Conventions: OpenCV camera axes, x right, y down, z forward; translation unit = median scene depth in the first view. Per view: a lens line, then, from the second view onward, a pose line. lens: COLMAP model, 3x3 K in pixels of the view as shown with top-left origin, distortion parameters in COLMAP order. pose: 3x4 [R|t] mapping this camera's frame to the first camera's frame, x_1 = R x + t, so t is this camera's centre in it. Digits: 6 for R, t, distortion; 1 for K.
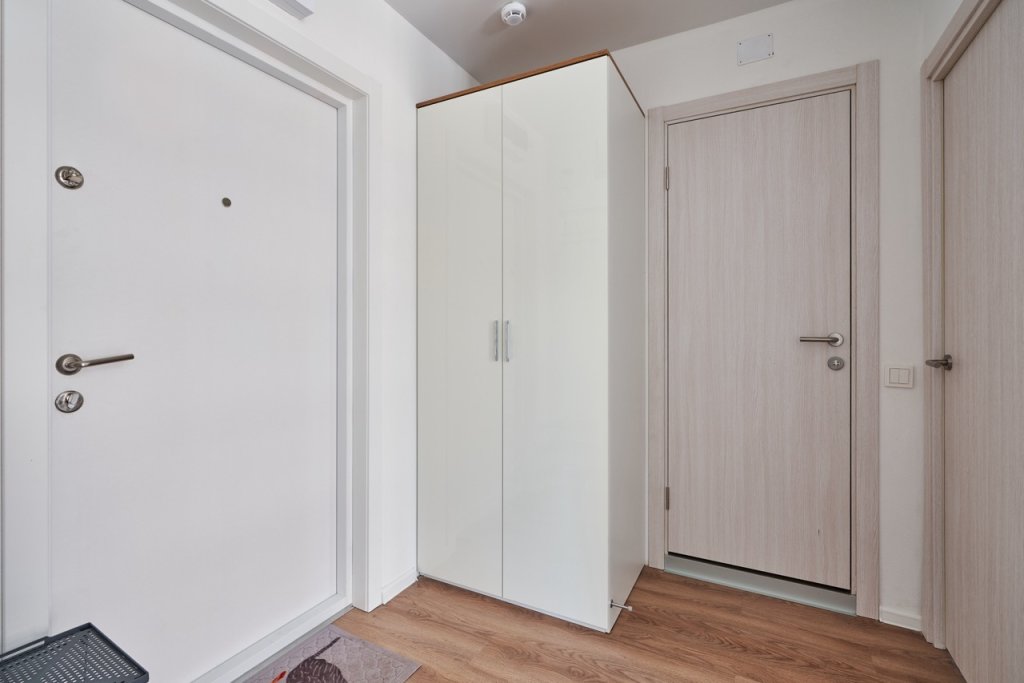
lens RADIAL K [[478.7, 0, 507.3], [0, 478.7, 342.9], [0, 0, 1]] dist [-0.001362, -0.000645]
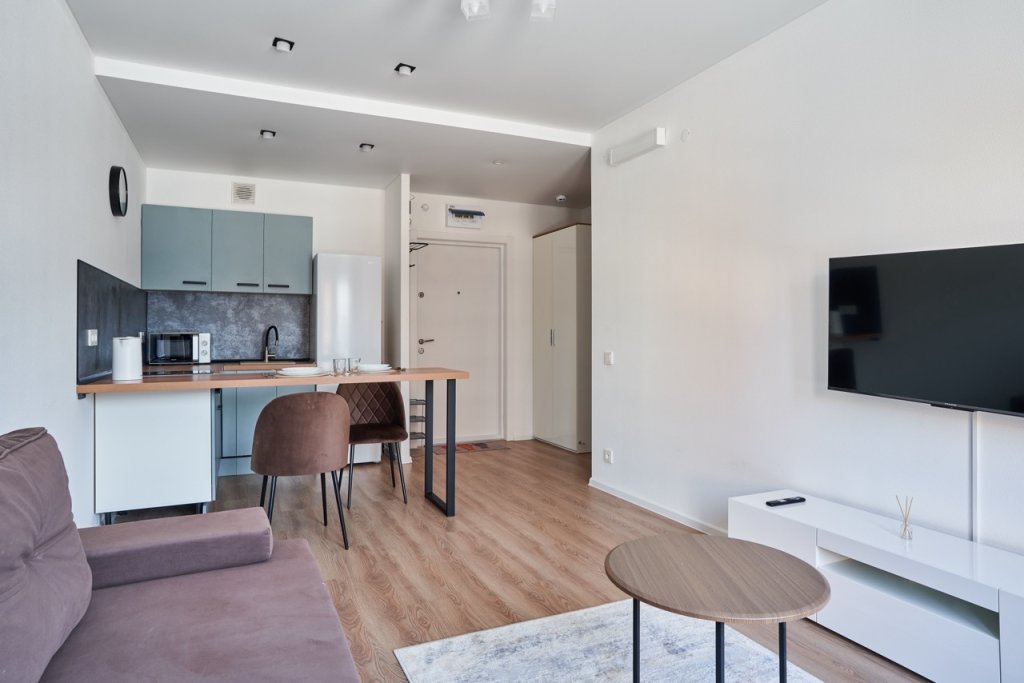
lens RADIAL K [[596.4, 0, 513.6], [0, 596.4, 332.2], [0, 0, 1]] dist [-0.055290, 0.000626]
pose [[0.800985, -0.001821, -0.598681, 1.633392], [-0.009746, 0.999823, -0.016081, 0.024158], [0.598605, 0.018715, 0.800826, -1.538156]]
